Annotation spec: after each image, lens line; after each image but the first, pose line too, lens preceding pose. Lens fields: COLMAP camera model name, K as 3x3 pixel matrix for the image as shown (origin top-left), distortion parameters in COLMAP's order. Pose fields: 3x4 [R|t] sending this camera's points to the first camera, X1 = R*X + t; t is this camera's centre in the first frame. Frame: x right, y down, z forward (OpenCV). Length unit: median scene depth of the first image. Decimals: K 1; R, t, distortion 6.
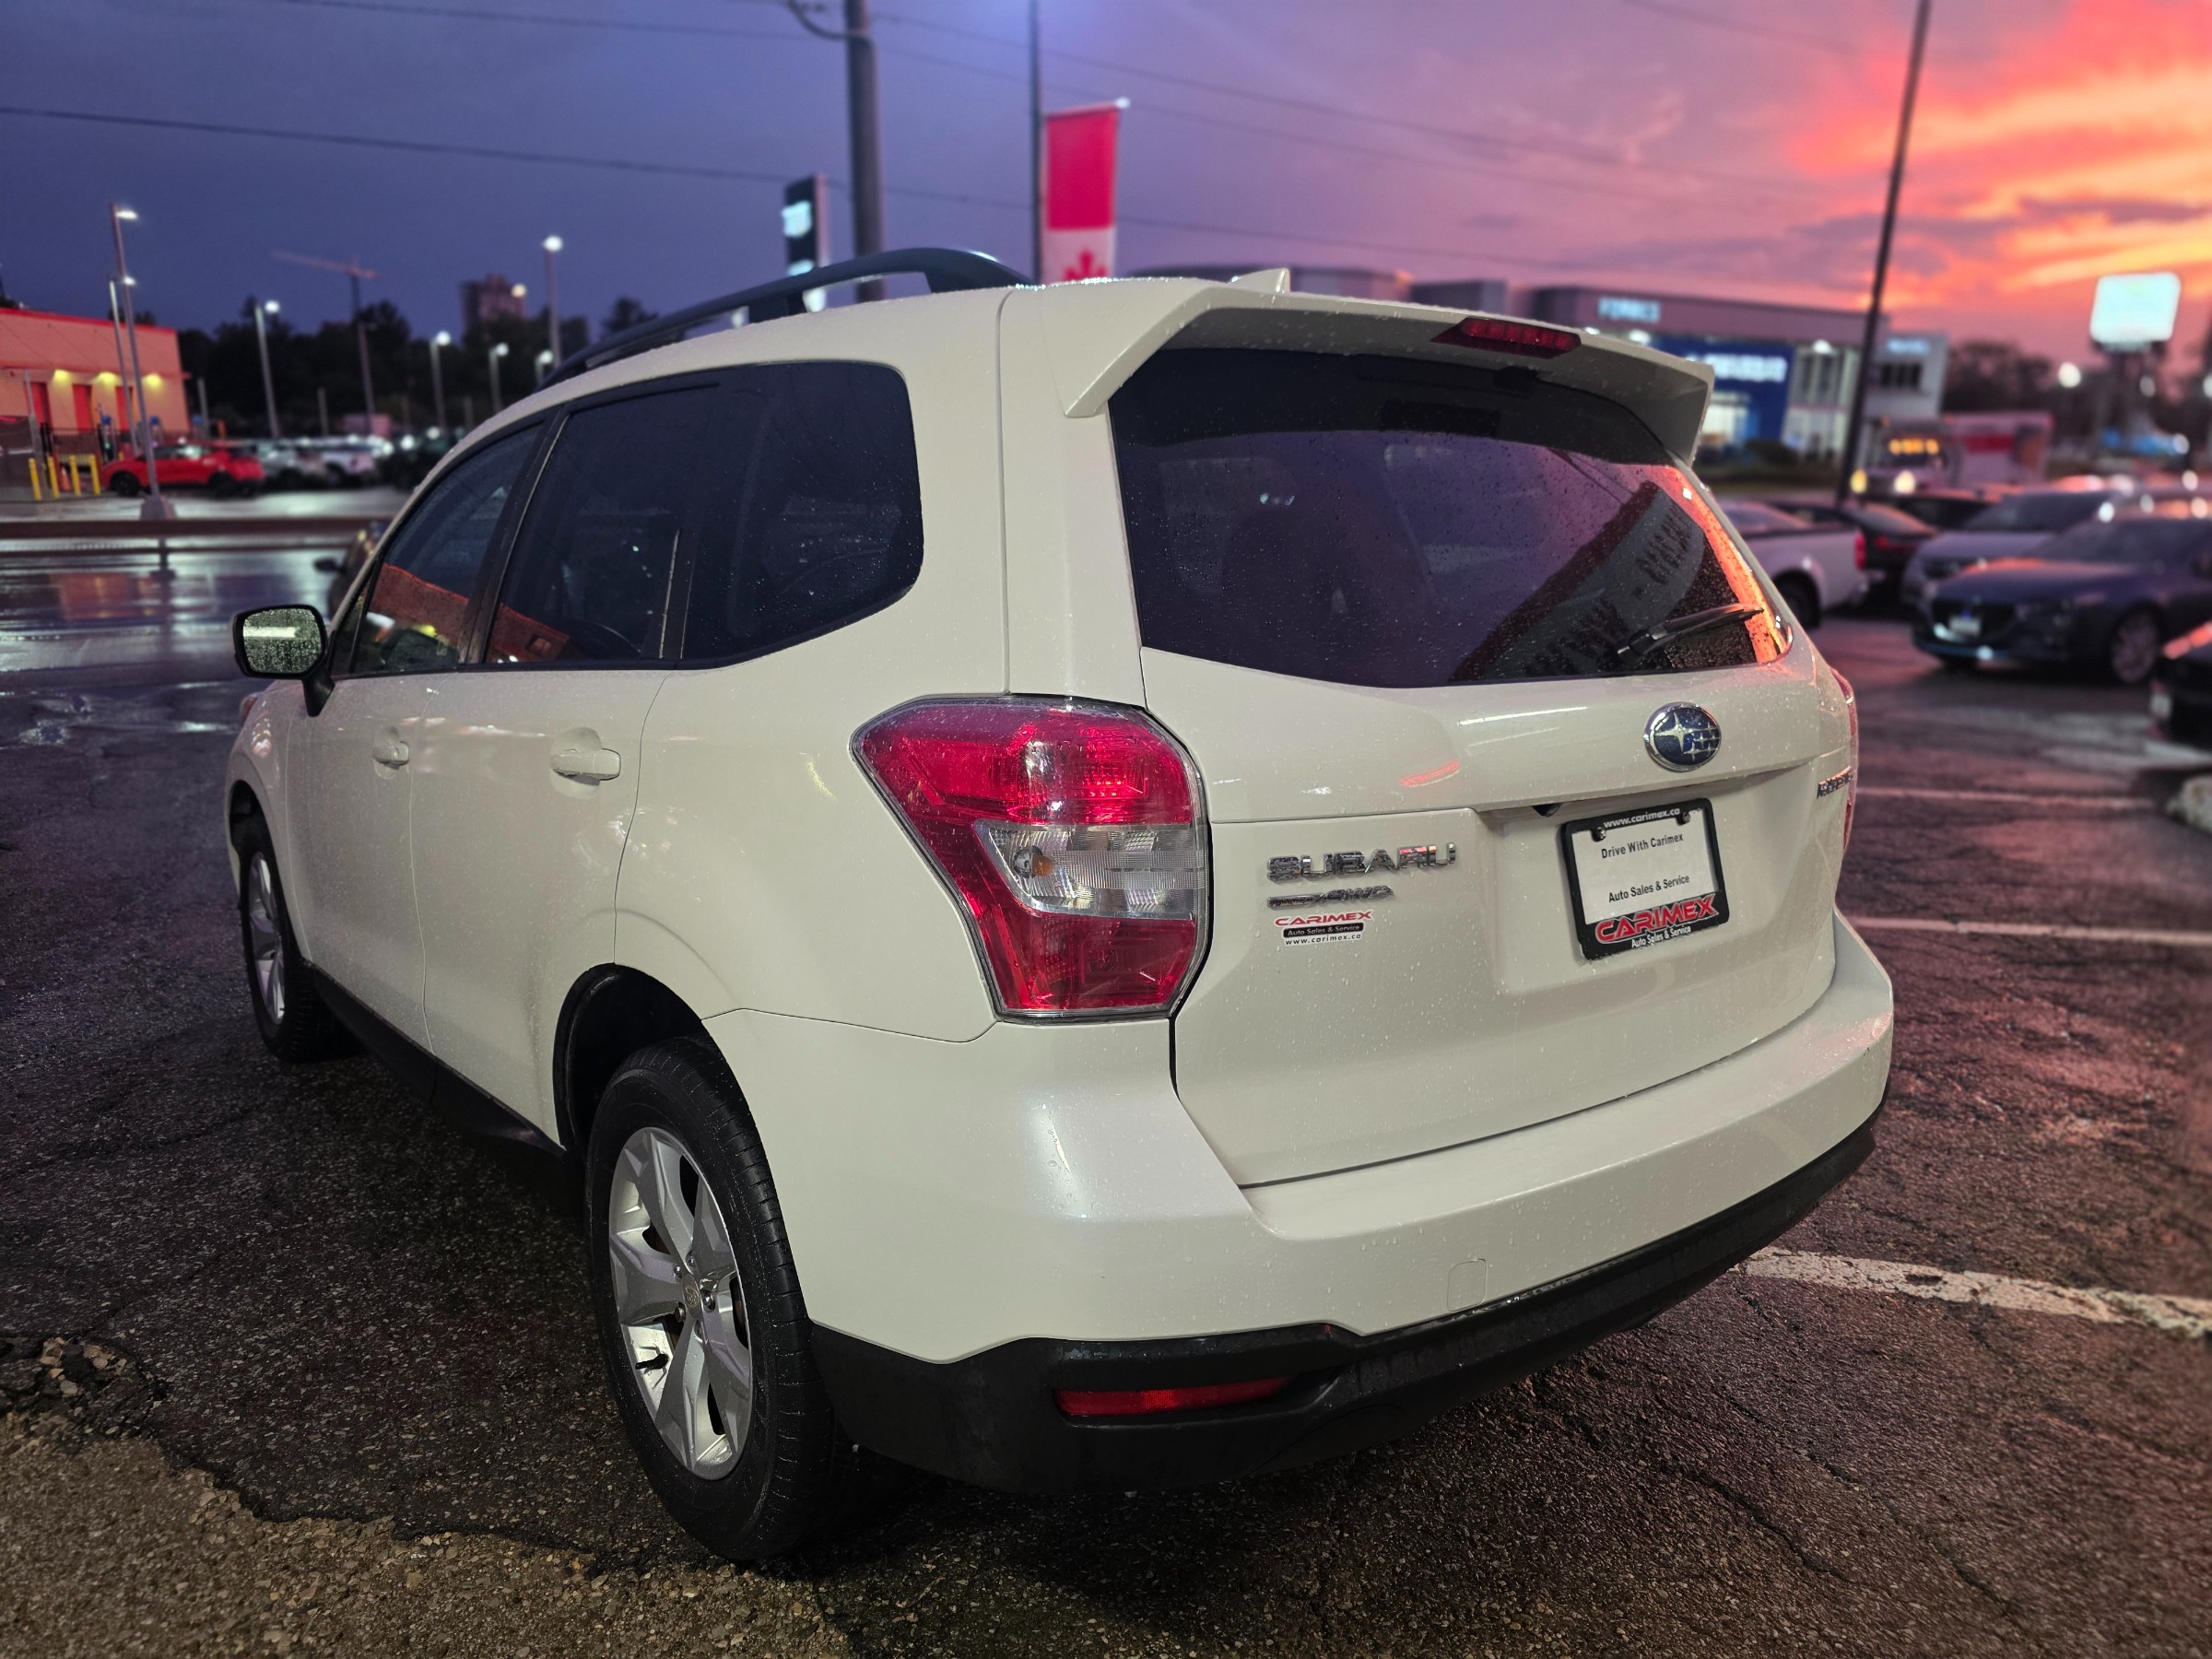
lens RADIAL K [[1544.2, 0, 1098.2], [0, 1544.2, 817.0], [0, 0, 1]] dist [0.021893, 0.000836]
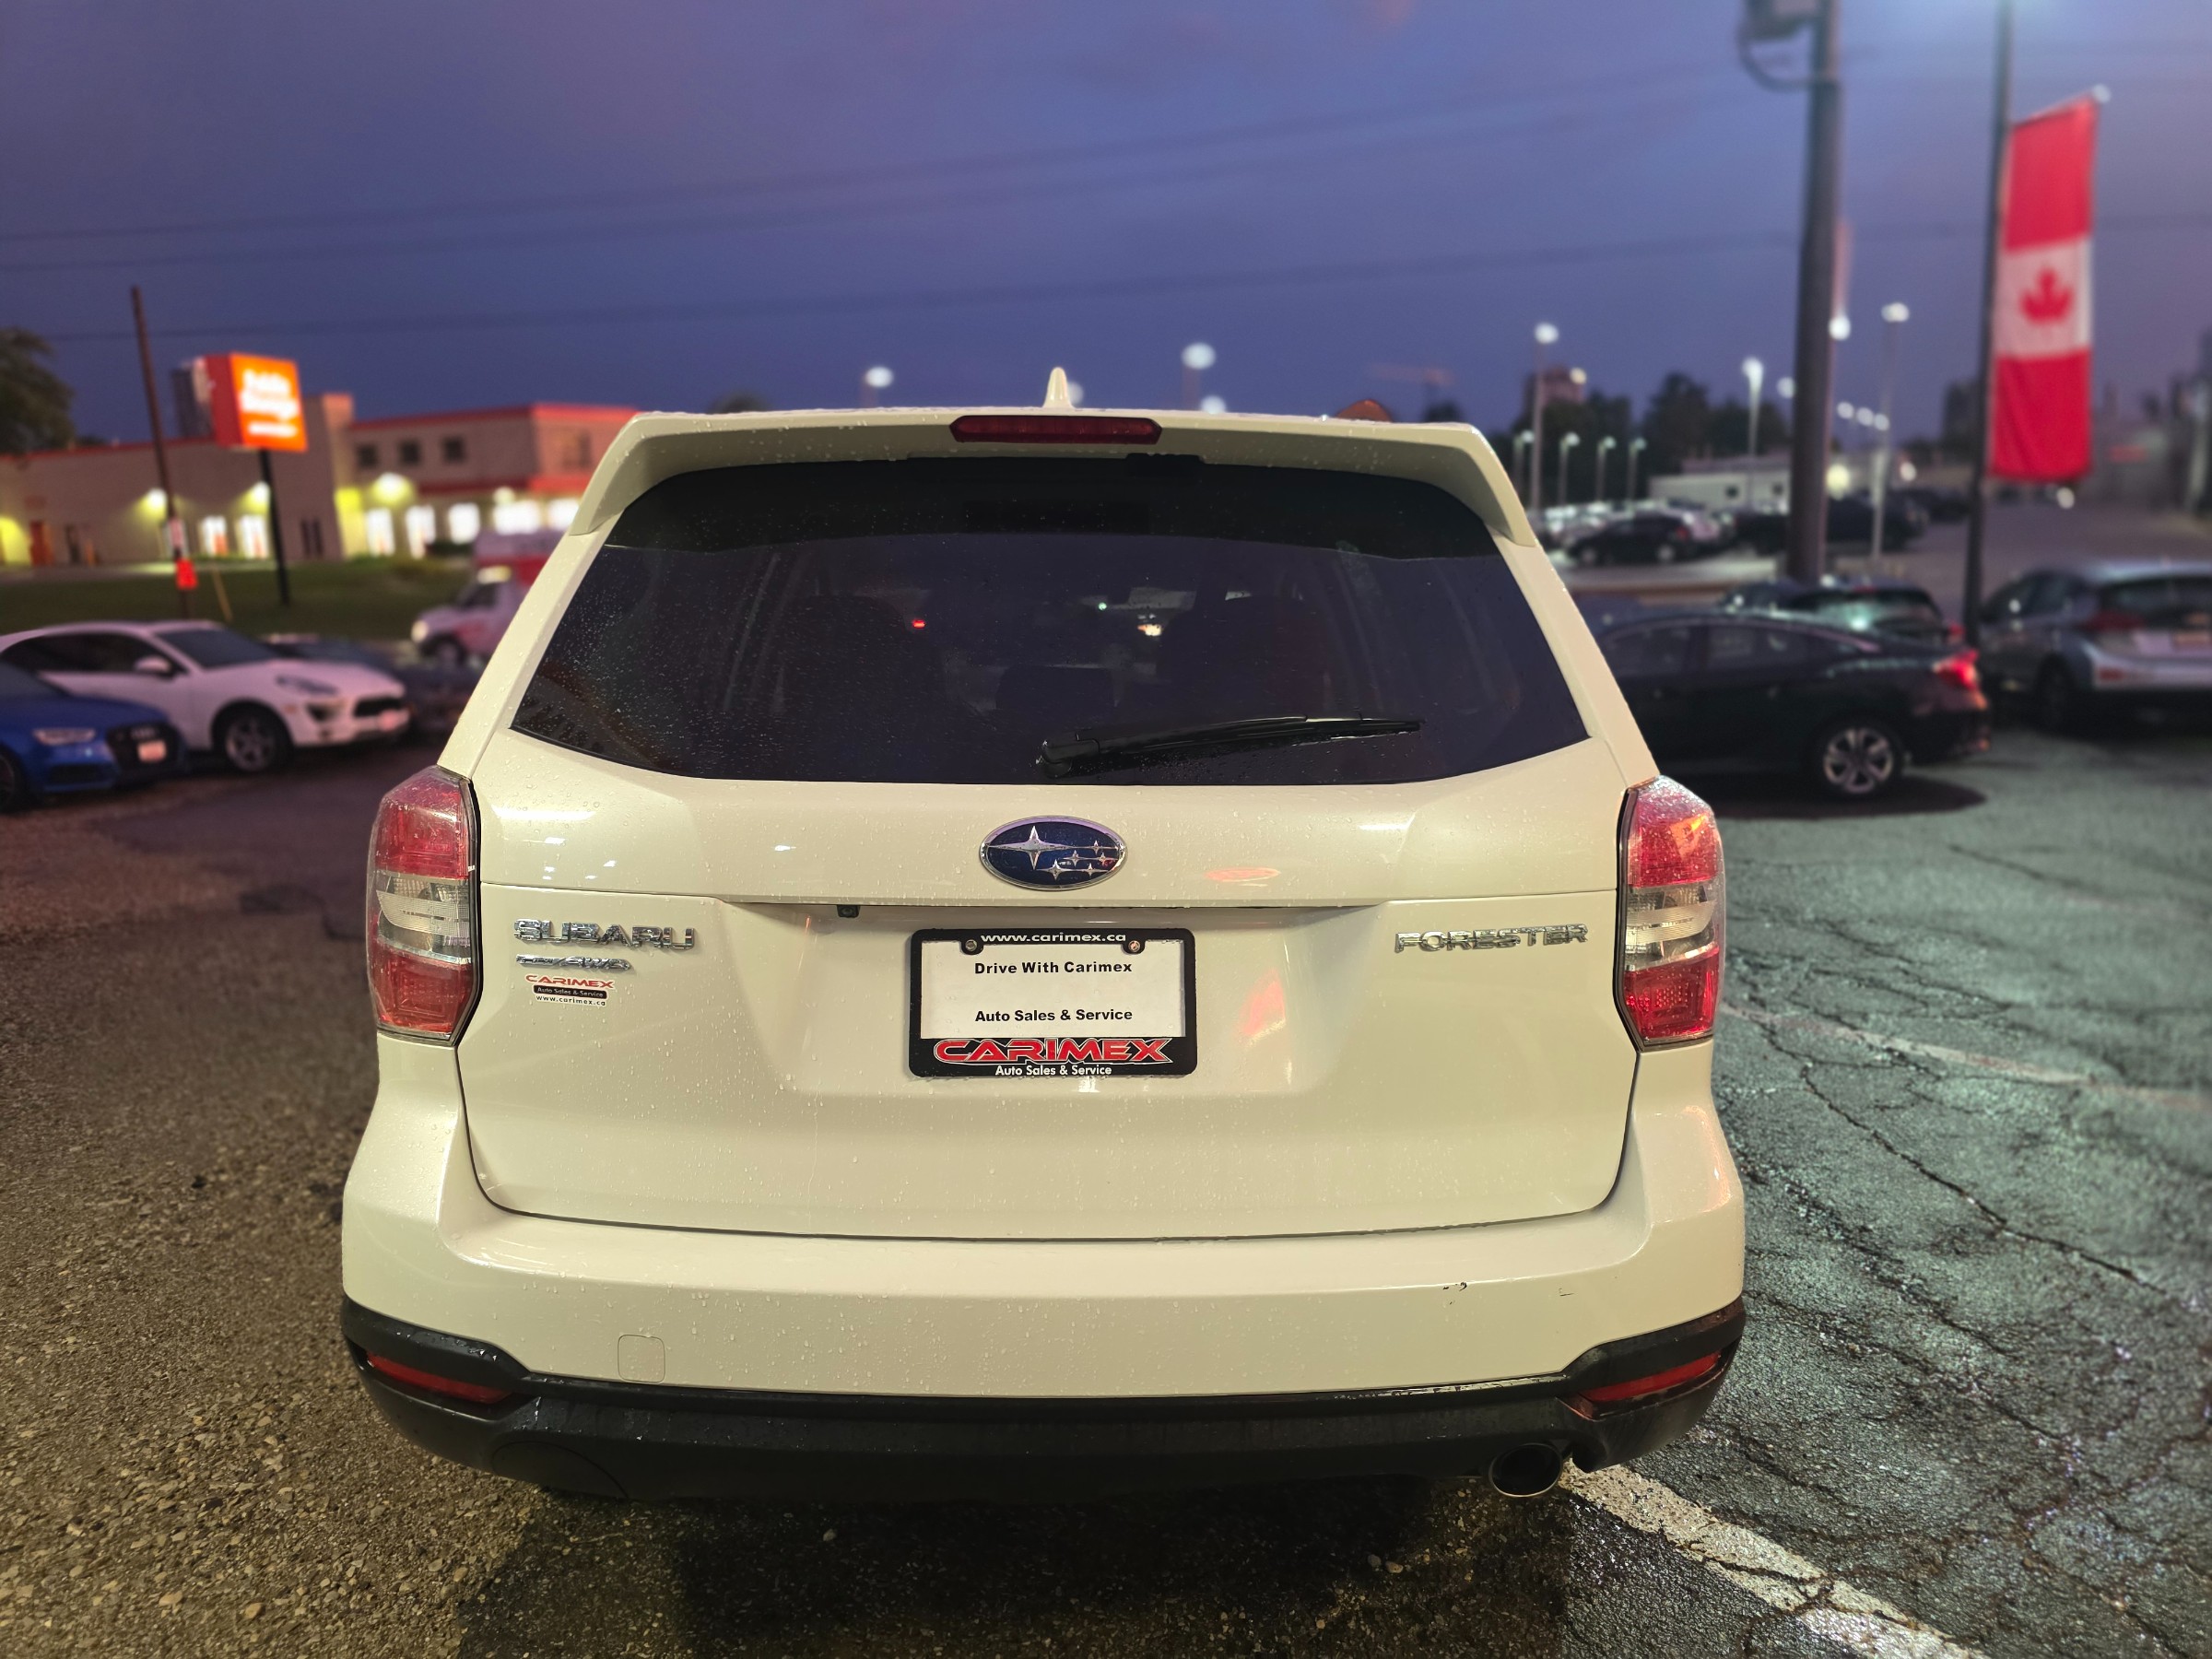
lens RADIAL K [[1544.2, 0, 1112.2], [0, 1544.2, 821.4], [0, 0, 1]] dist [0.021893, 0.000836]
pose [[0.796536, 0.075331, -0.599880, 0.949134], [-0.101350, 0.994804, -0.009650, -0.064884], [0.596036, 0.068484, 0.800032, 0.296030]]
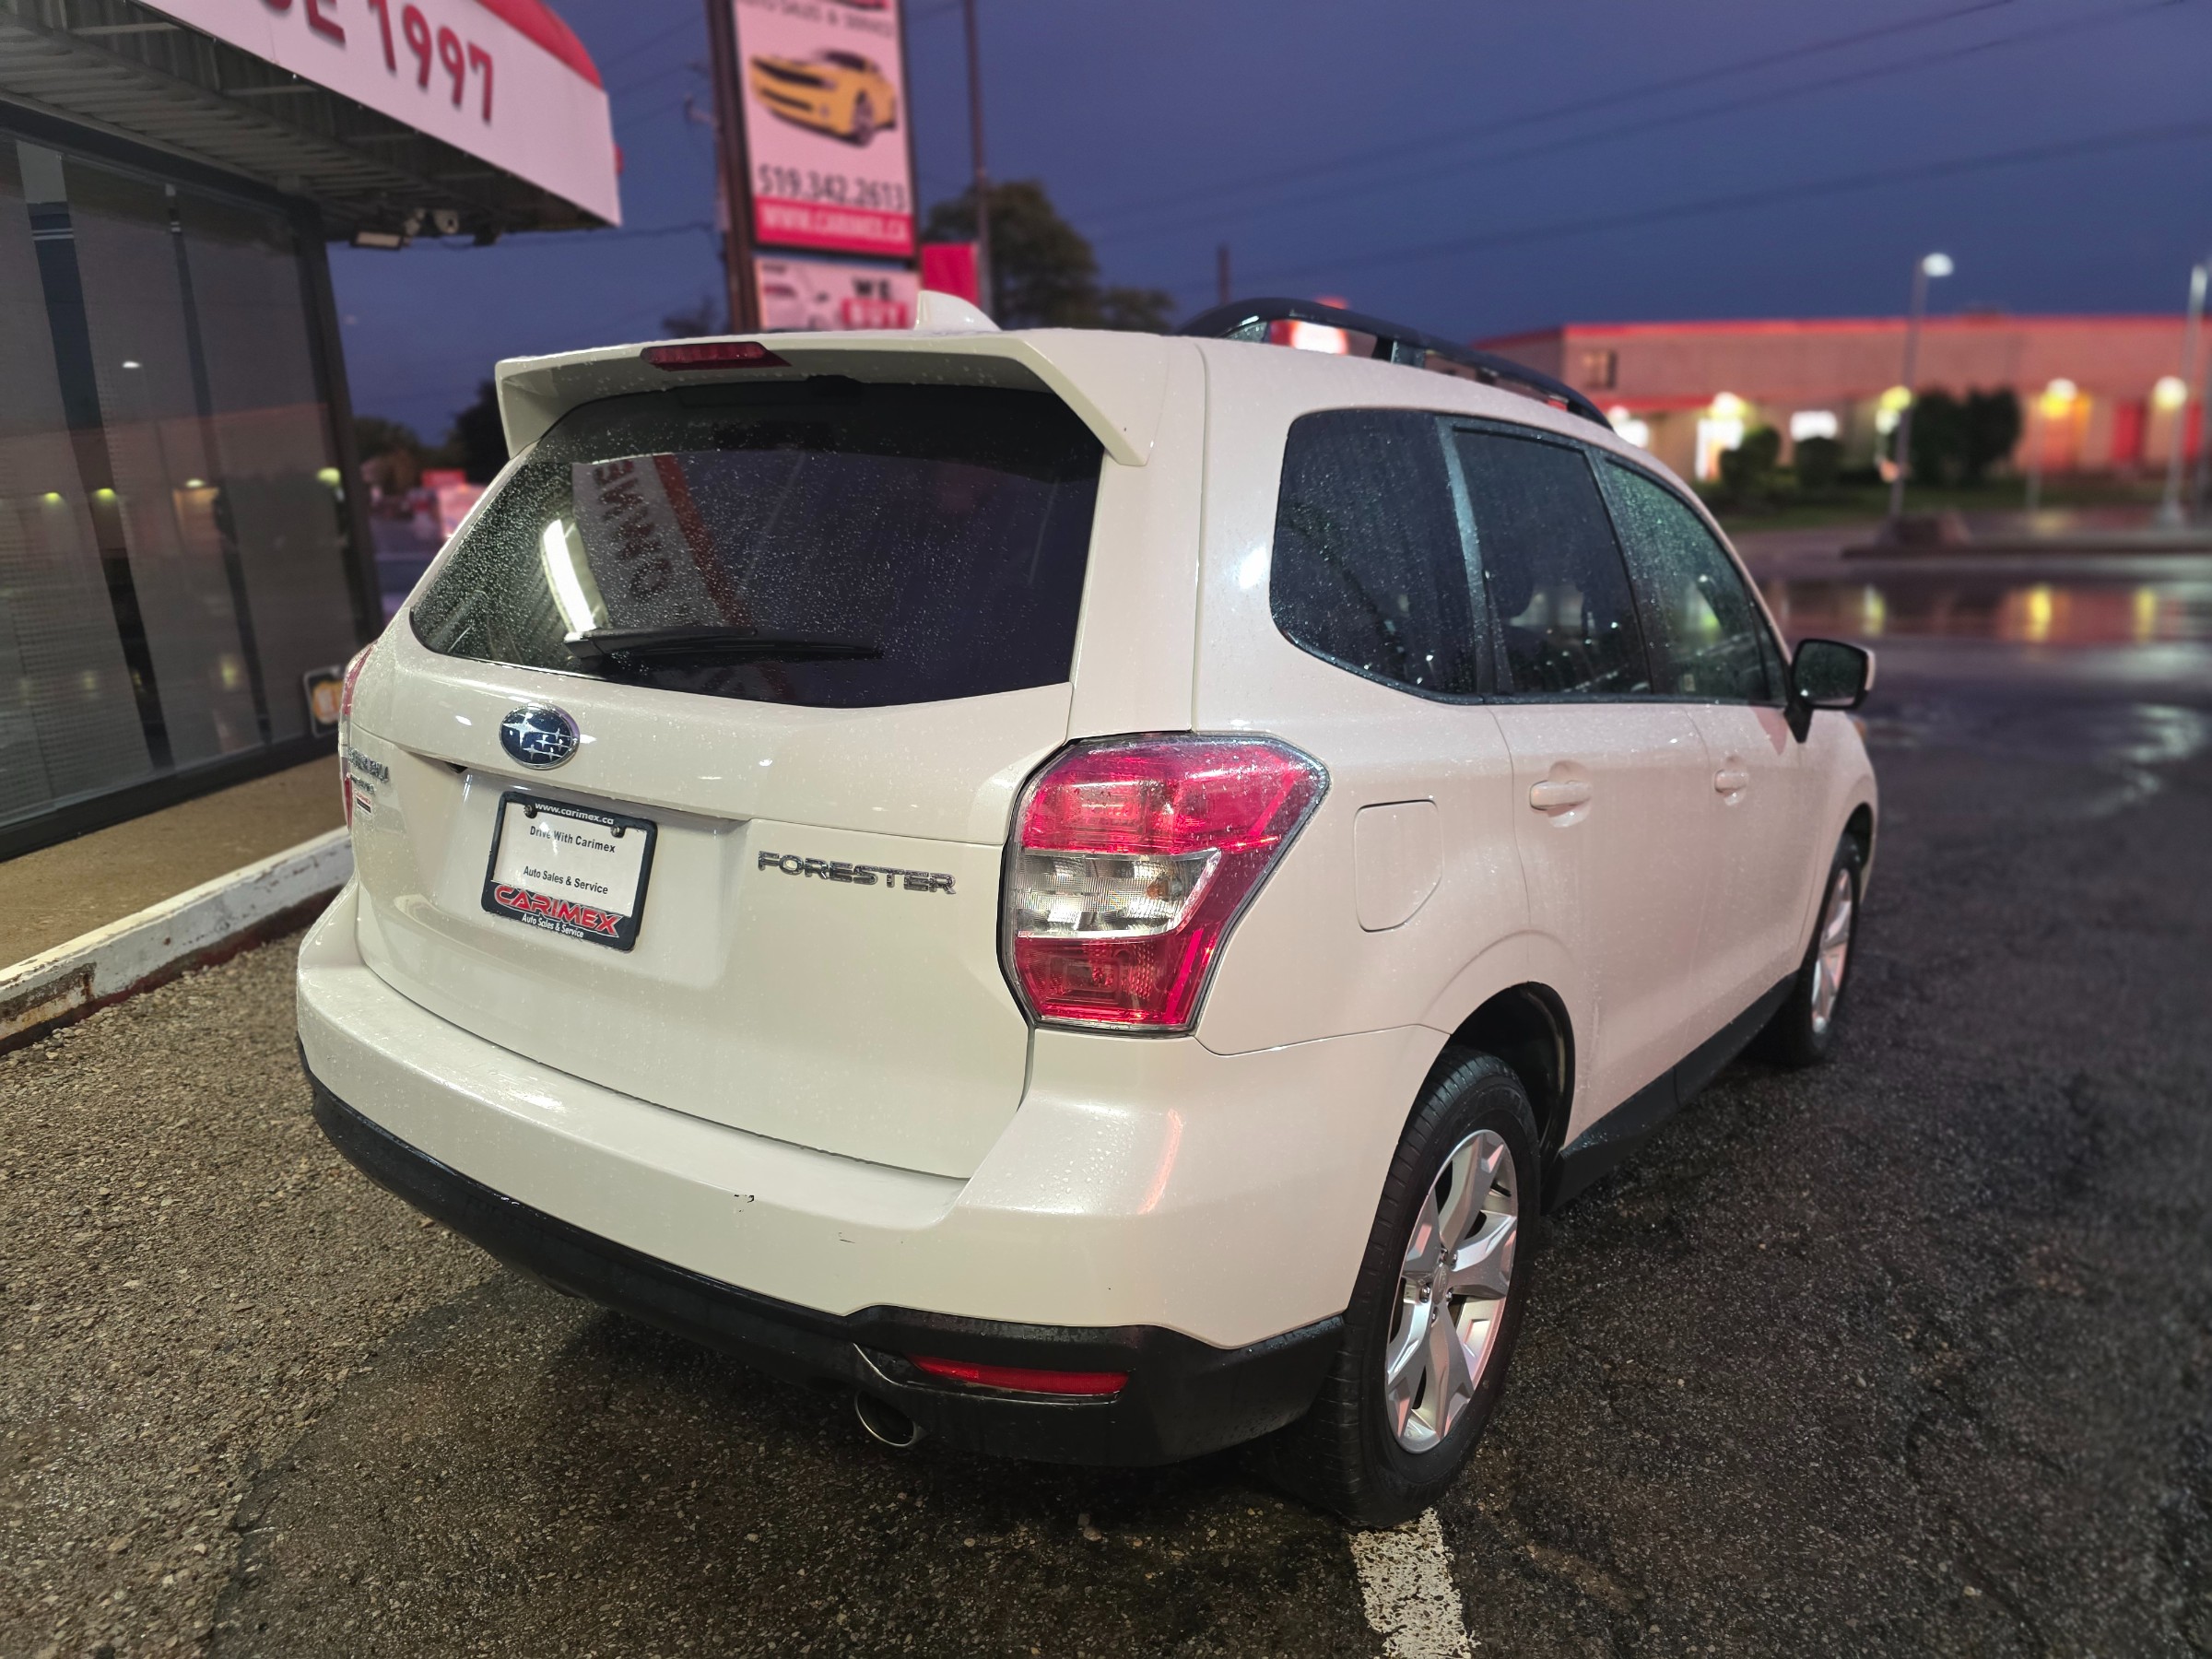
lens RADIAL K [[1544.2, 0, 1075.8], [0, 1544.2, 873.4], [0, 0, 1]] dist [0.021893, 0.000836]
pose [[0.260981, 0.208715, -0.942511, 1.475759], [-0.193107, 0.967901, 0.160867, -0.199665], [0.945832, 0.140022, 0.292908, 1.052653]]
